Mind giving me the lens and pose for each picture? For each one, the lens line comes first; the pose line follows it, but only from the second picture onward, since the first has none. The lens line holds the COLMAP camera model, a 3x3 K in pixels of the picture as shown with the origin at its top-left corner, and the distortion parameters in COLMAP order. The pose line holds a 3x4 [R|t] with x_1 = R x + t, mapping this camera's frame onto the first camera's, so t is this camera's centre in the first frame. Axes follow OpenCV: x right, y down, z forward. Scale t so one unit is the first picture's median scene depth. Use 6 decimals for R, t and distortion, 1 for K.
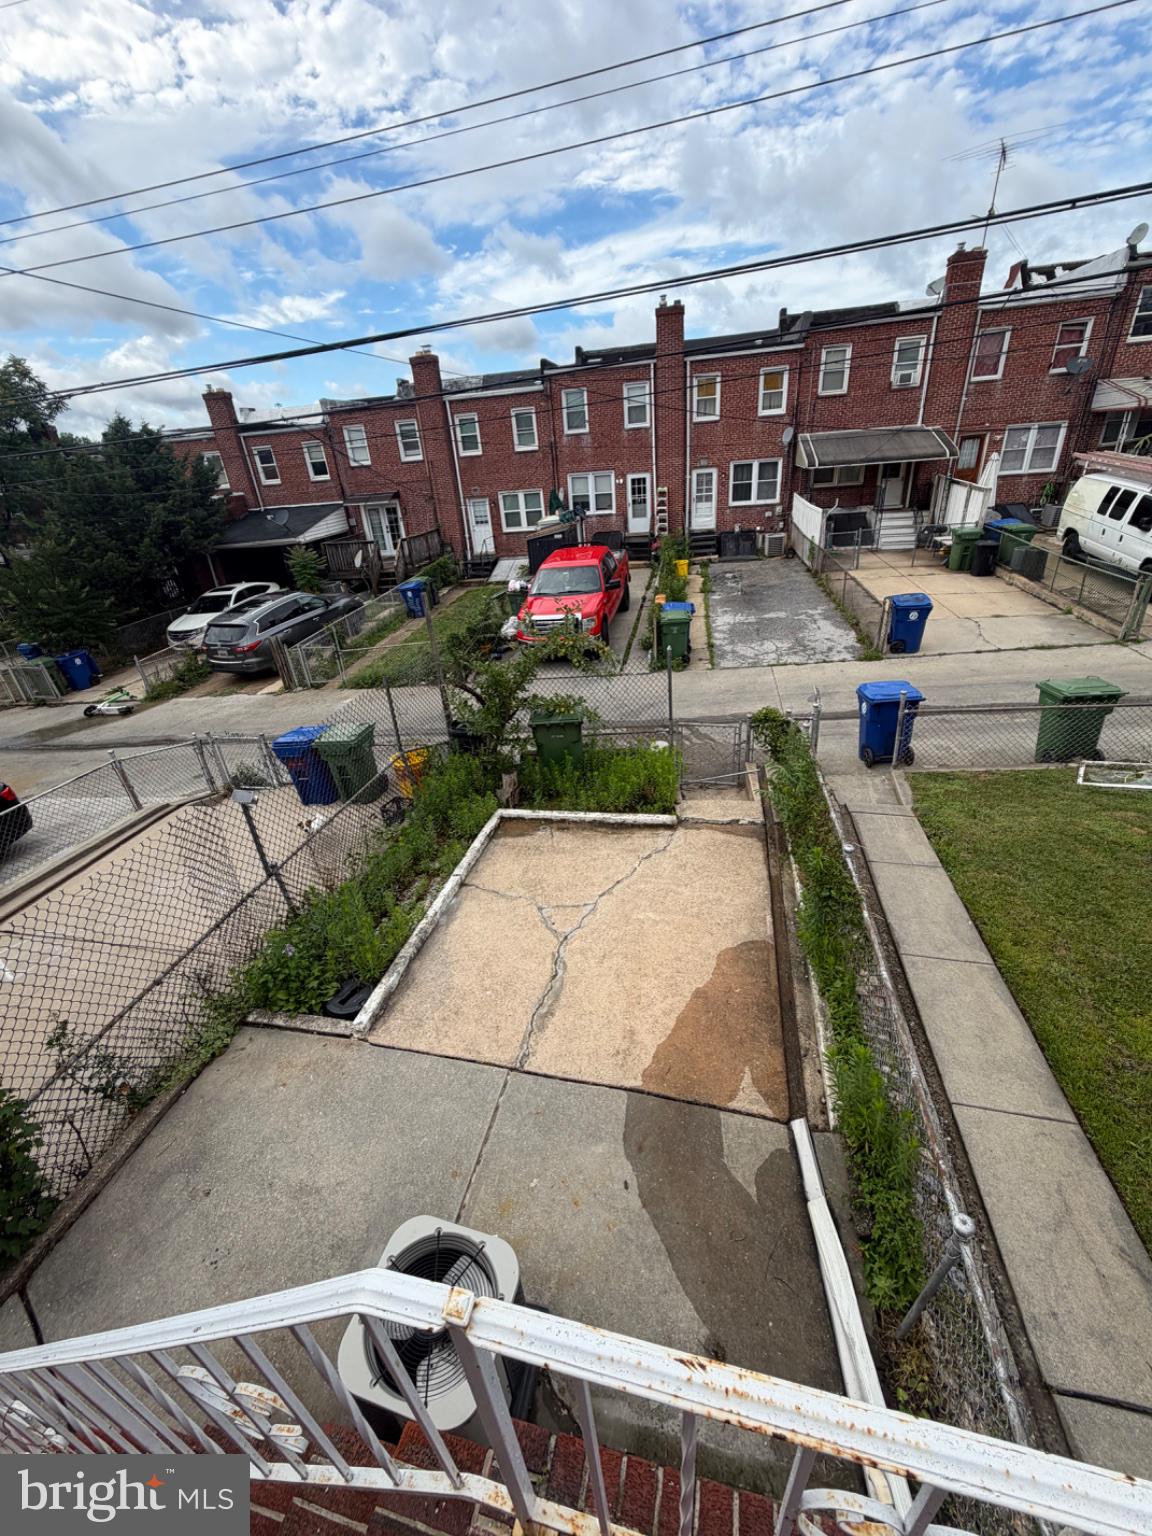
lens RADIAL K [[616.6, 0, 571.0], [0, 616.6, 774.4], [0, 0, 1]] dist [0.008600, -0.000128]
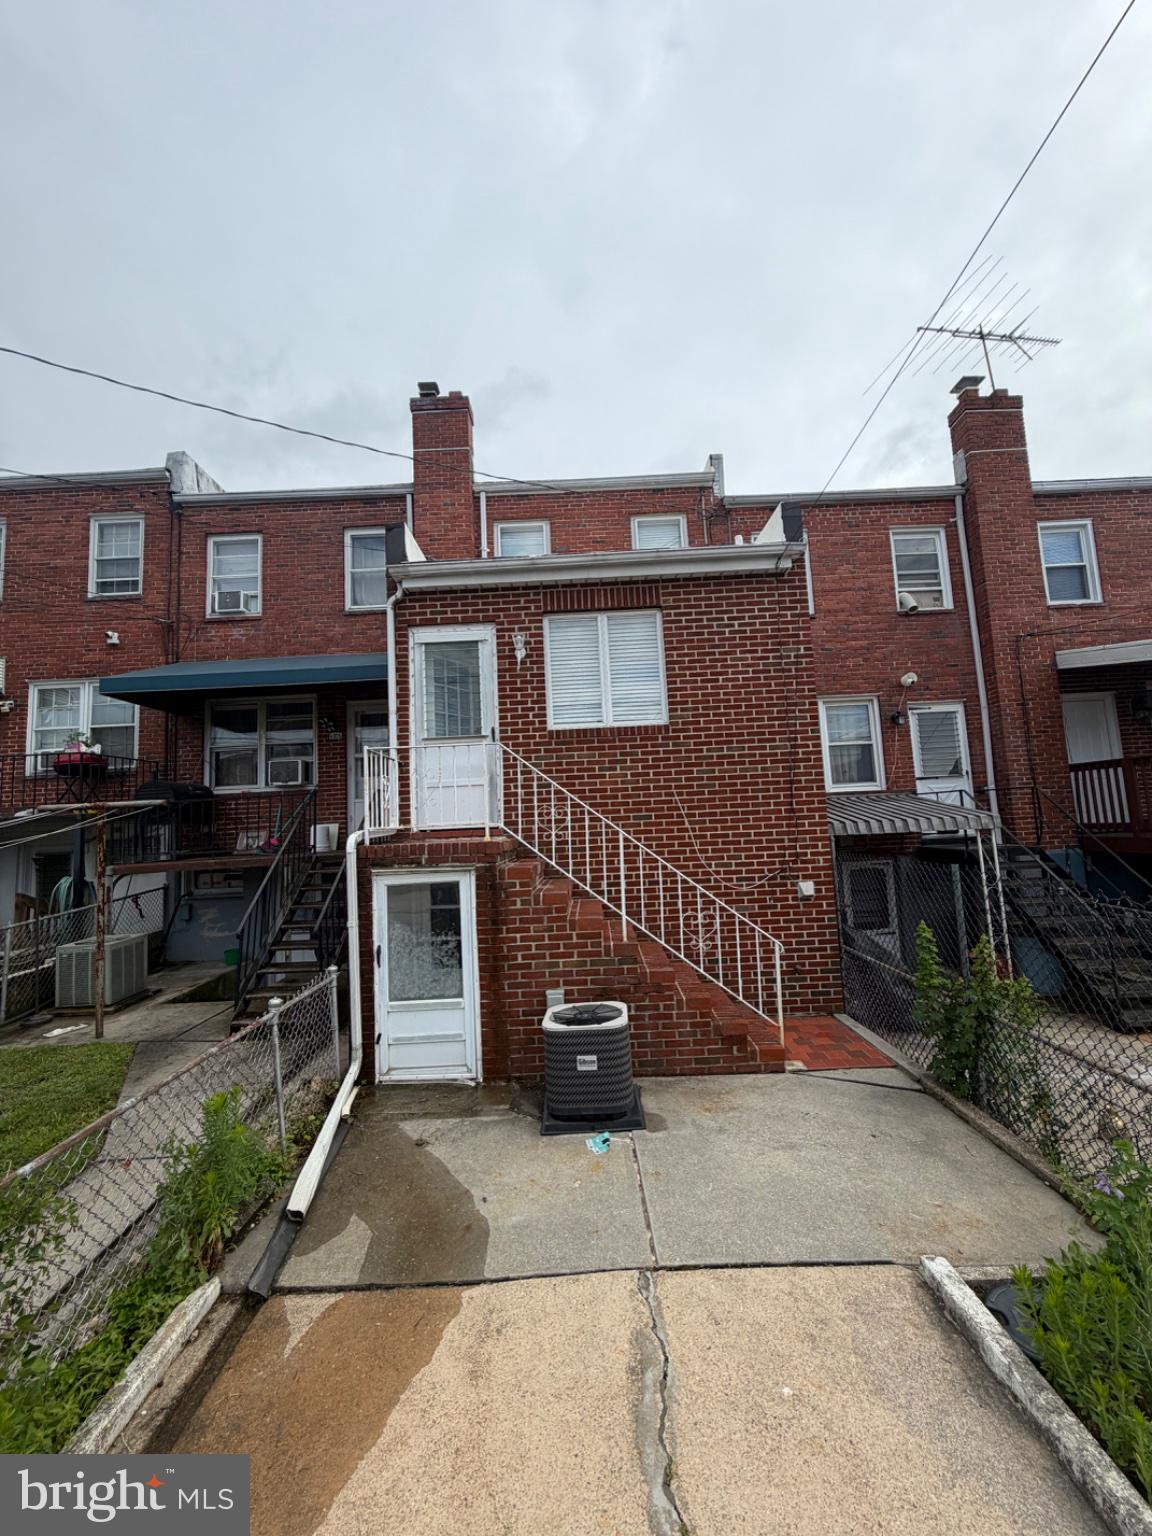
lens RADIAL K [[616.6, 0, 574.1], [0, 616.6, 764.4], [0, 0, 1]] dist [0.008600, -0.000128]
pose [[-0.967262, 0.096561, -0.234693, 0.098083], [-0.001497, 0.922598, 0.385761, -0.301692], [0.253777, 0.373483, -0.892249, 1.414290]]
